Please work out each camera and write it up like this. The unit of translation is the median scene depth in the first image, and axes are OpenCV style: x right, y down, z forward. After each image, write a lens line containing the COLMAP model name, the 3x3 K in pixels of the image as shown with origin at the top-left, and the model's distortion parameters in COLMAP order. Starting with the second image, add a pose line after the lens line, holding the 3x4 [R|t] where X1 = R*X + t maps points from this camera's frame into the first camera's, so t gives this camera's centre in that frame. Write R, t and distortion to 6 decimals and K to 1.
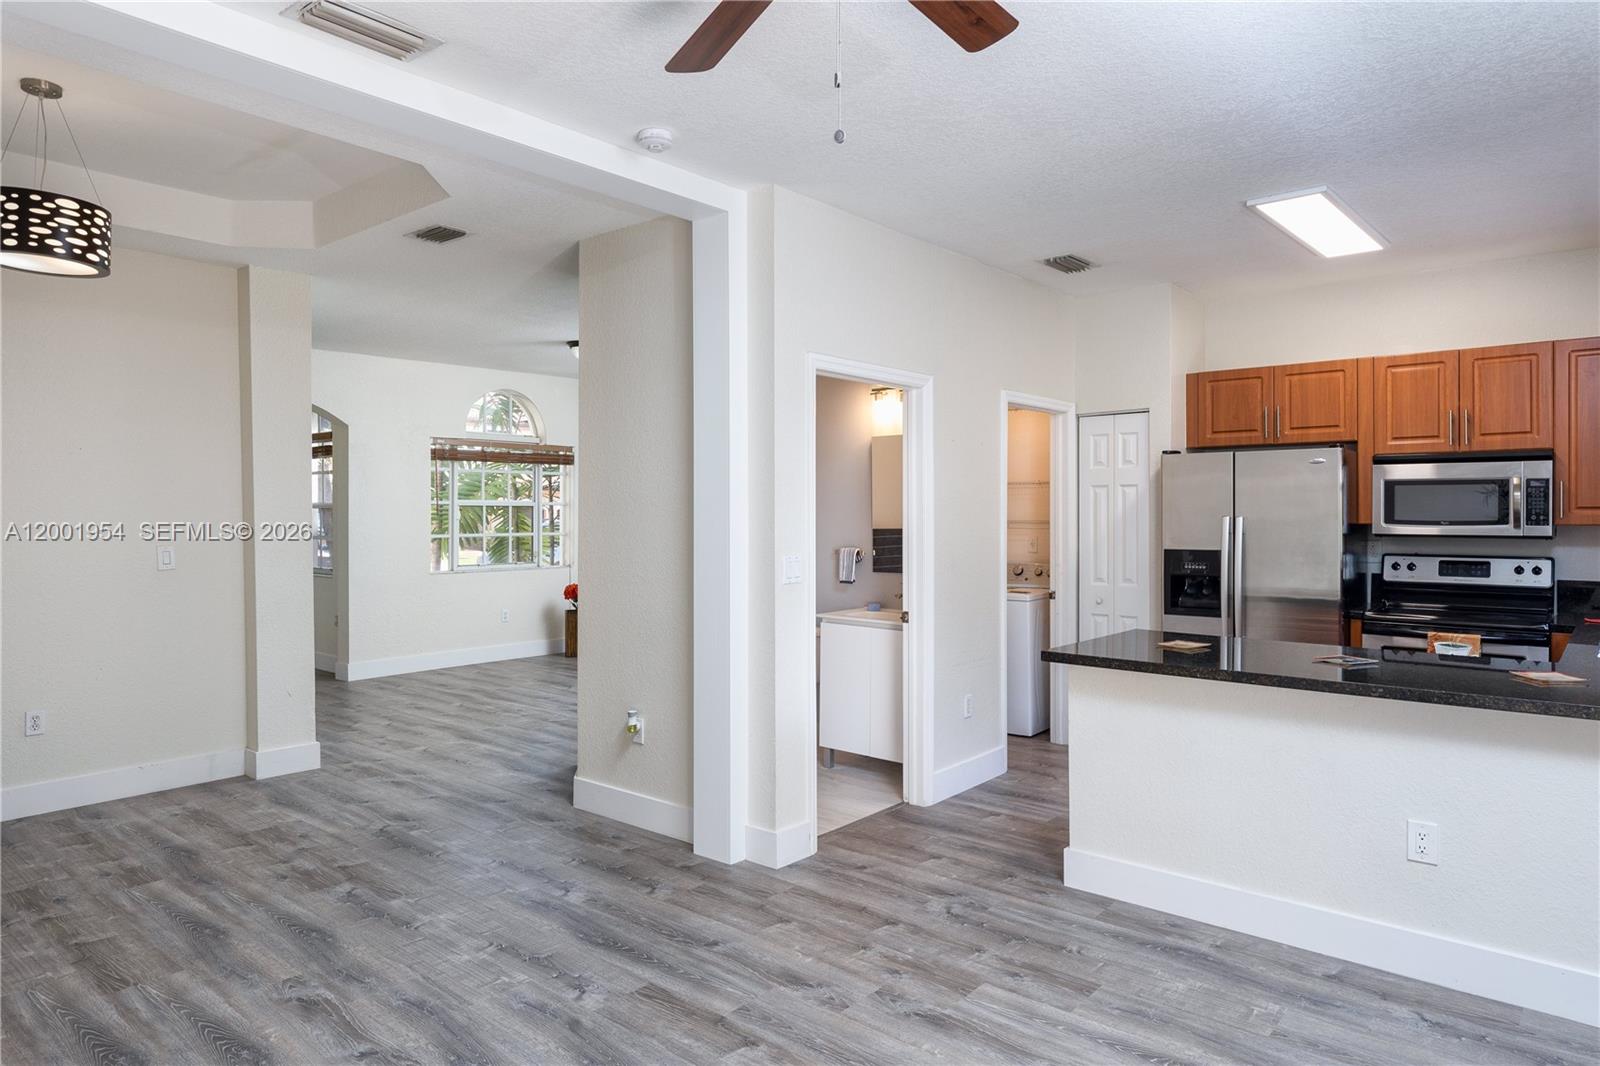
lens RADIAL K [[982.1, 0, 800.0], [0, 982.1, 533.0], [0, 0, 1]] dist [0.005493, -0.001075]
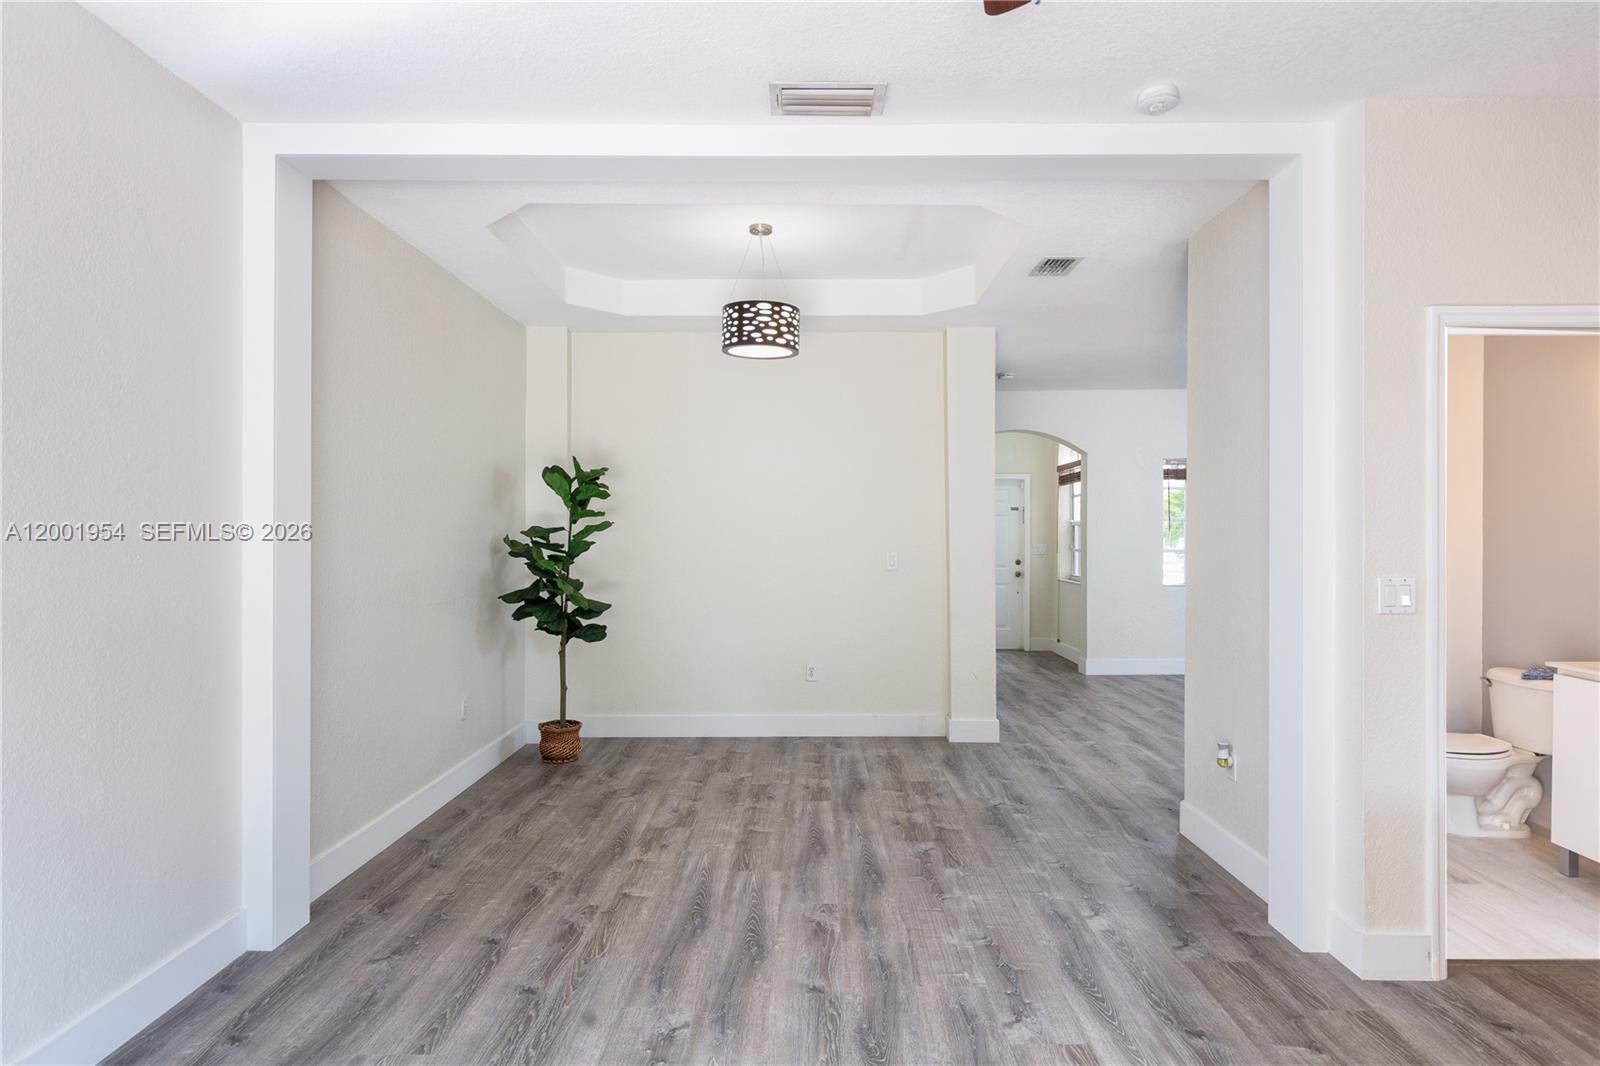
lens RADIAL K [[854.7, 0, 814.2], [0, 854.7, 541.3], [0, 0, 1]] dist [0.002143, 0.000313]
pose [[0.645922, 0.009006, -0.763350, 0.237507], [-0.017571, 0.999841, -0.003071, 0.006415], [0.763201, 0.015397, 0.645978, 0.258302]]
